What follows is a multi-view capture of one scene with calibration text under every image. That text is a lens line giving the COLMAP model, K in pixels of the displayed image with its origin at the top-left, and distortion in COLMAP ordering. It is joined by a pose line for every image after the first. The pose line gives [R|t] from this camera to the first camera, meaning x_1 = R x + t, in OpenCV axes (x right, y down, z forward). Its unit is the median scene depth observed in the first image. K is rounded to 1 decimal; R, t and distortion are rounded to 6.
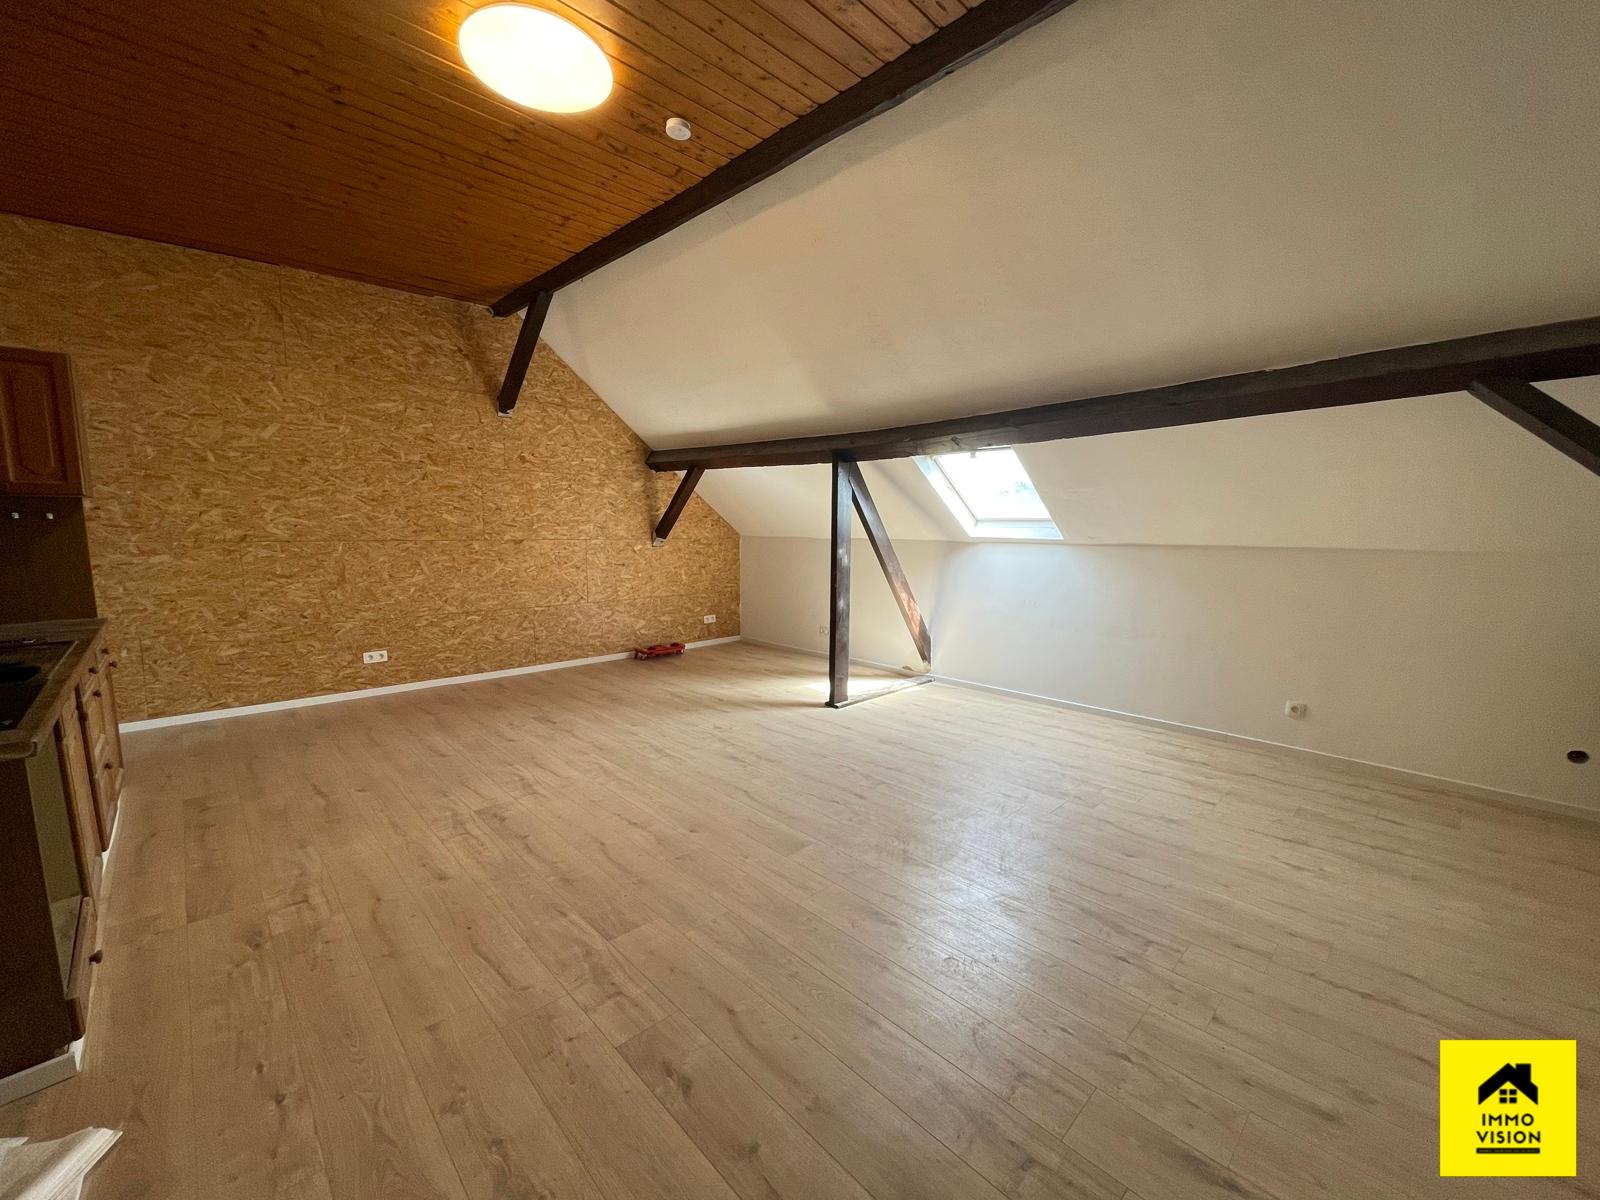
lens RADIAL K [[648.1, 0, 799.9], [0, 648.1, 597.8], [0, 0, 1]] dist [-0.002606, 0.001569]
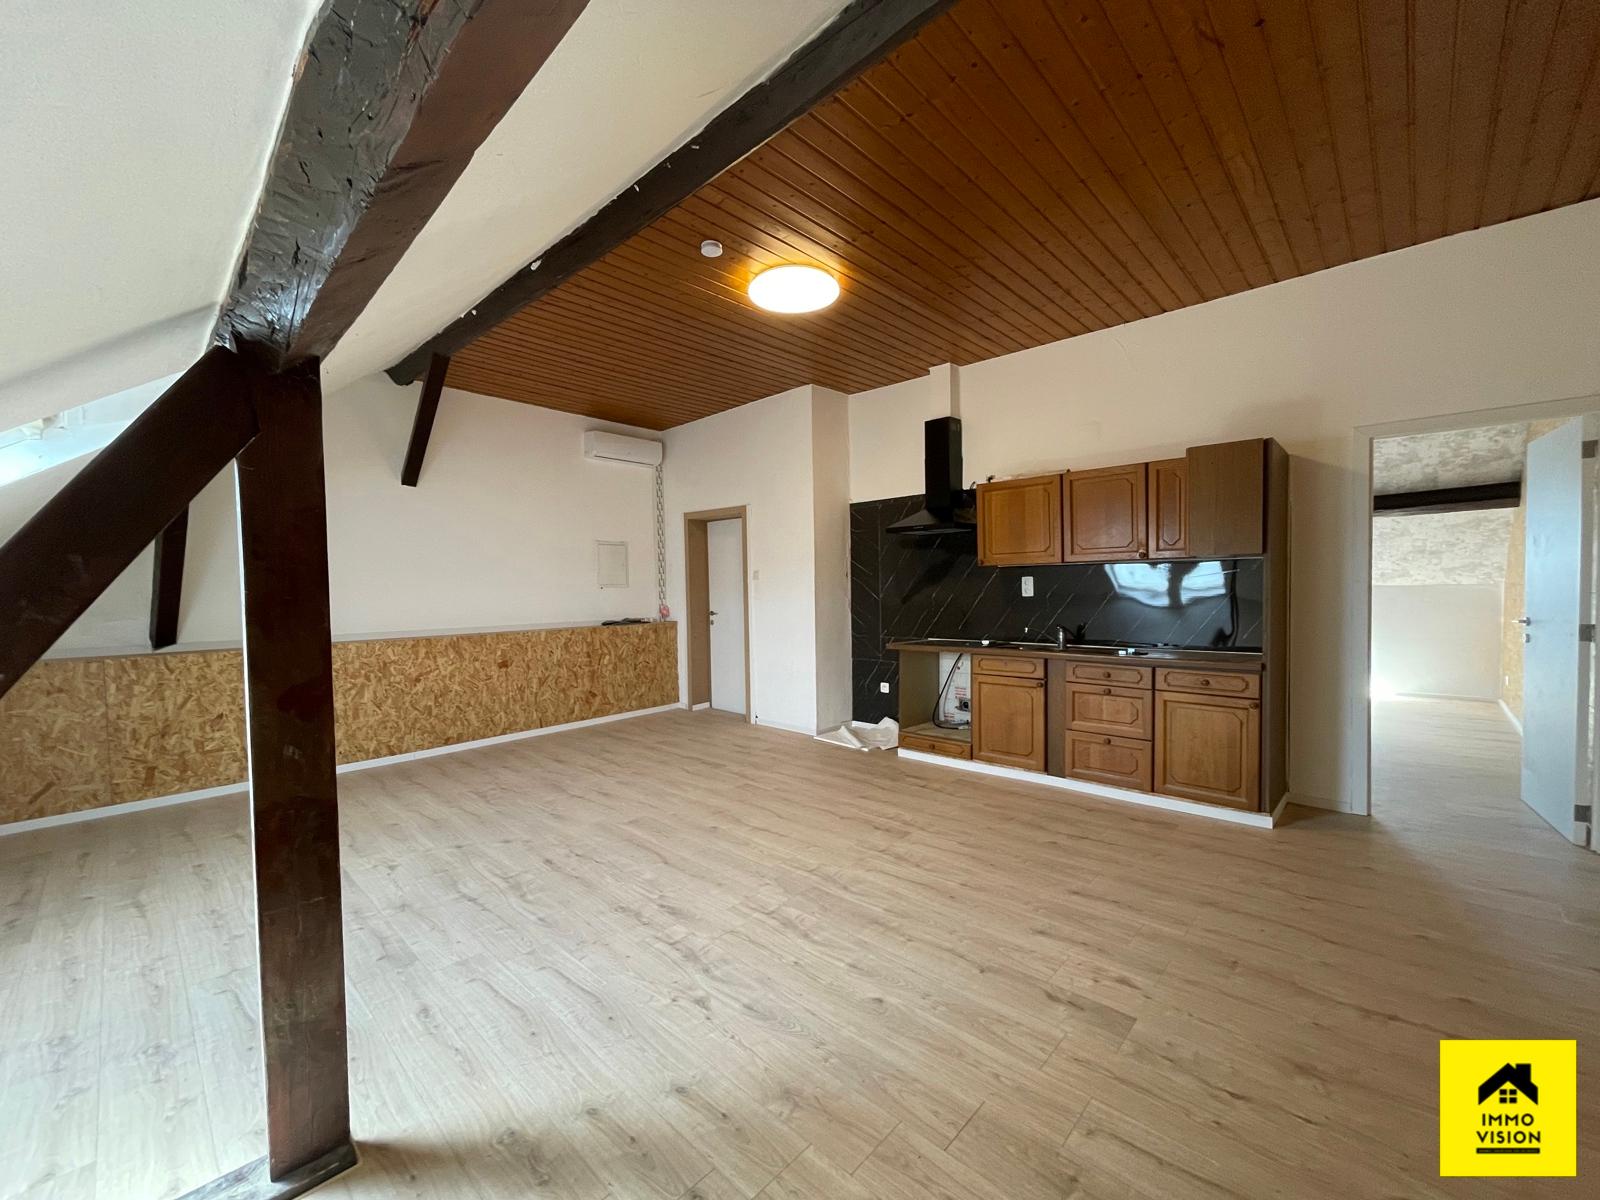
lens RADIAL K [[648.1, 0, 794.7], [0, 648.1, 598.4], [0, 0, 1]] dist [-0.002606, 0.001569]
pose [[-0.999143, 0.011379, -0.039801, -0.182820], [0.006077, 0.991382, 0.130865, -0.159175], [0.040947, 0.130511, -0.990601, 1.454998]]
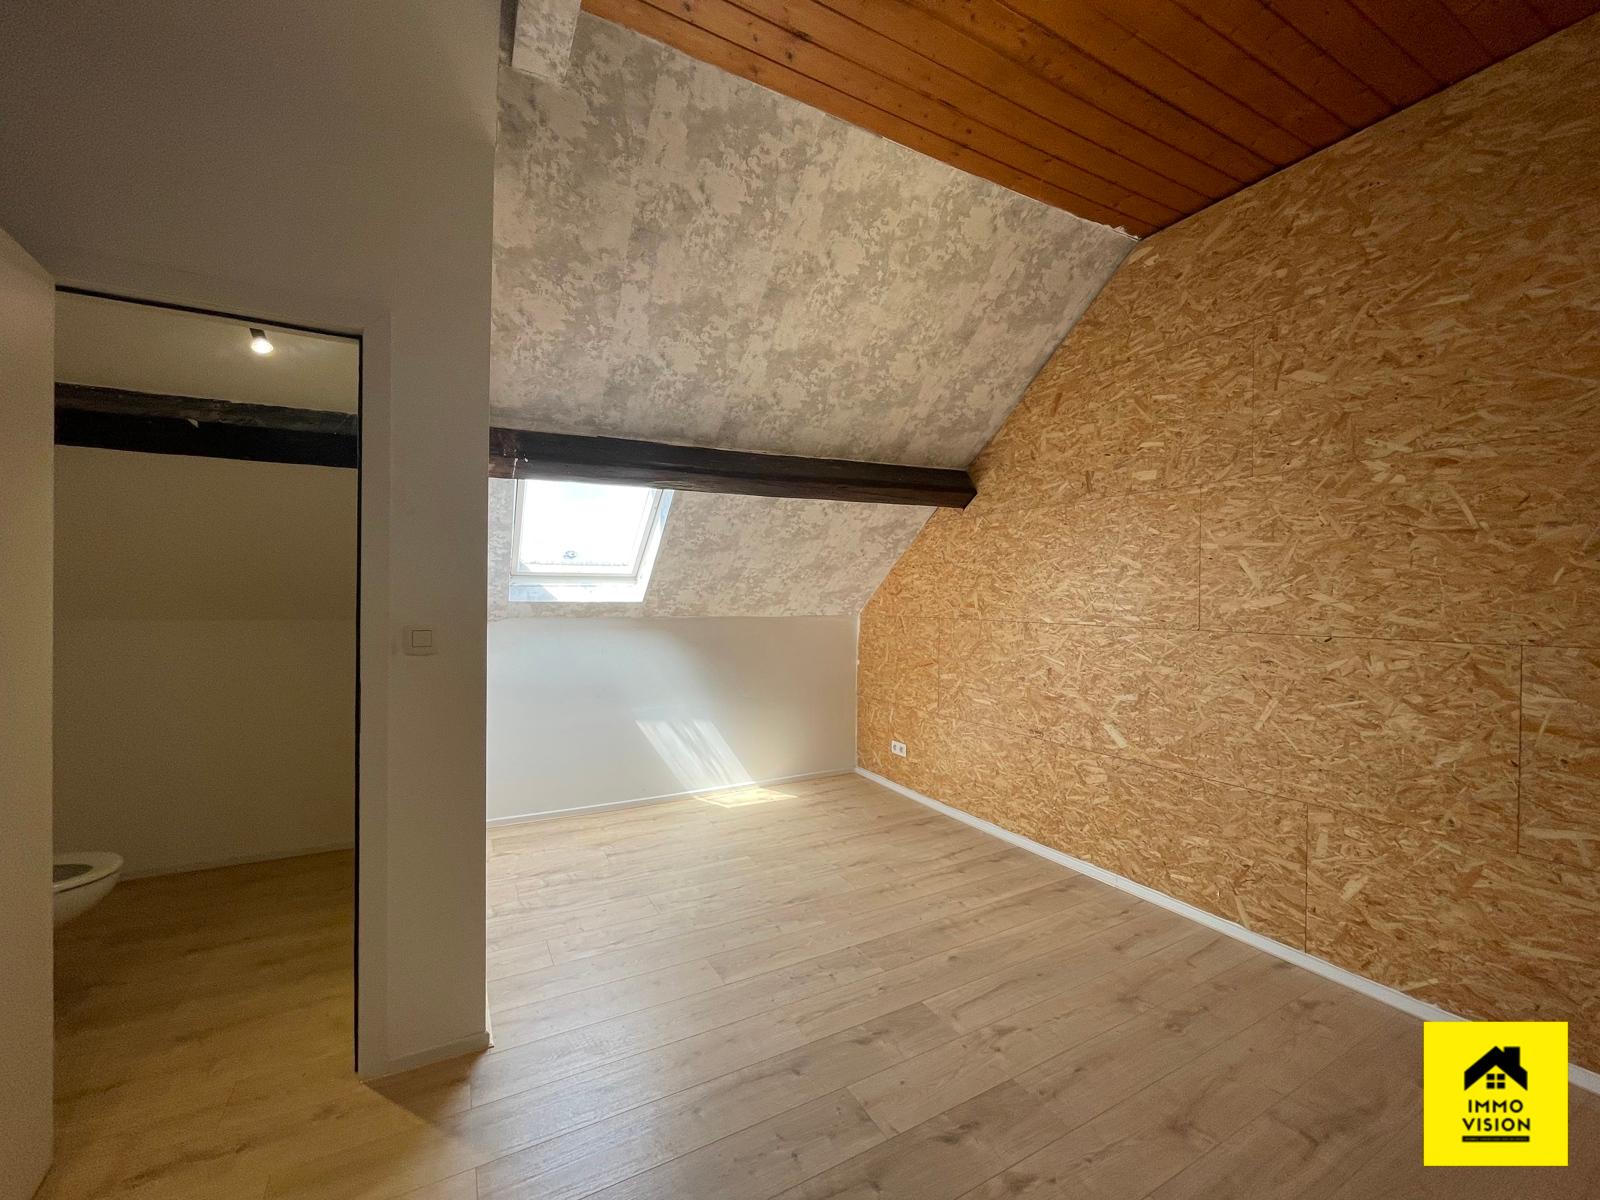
lens RADIAL K [[648.1, 0, 792.8], [0, 648.1, 600.6], [0, 0, 1]] dist [-0.002606, 0.001569]
pose [[-0.271487, -0.003848, -0.962434, -0.228078], [-0.112104, 0.993312, 0.027651, -0.149039], [0.955891, 0.115400, -0.270103, 1.358327]]
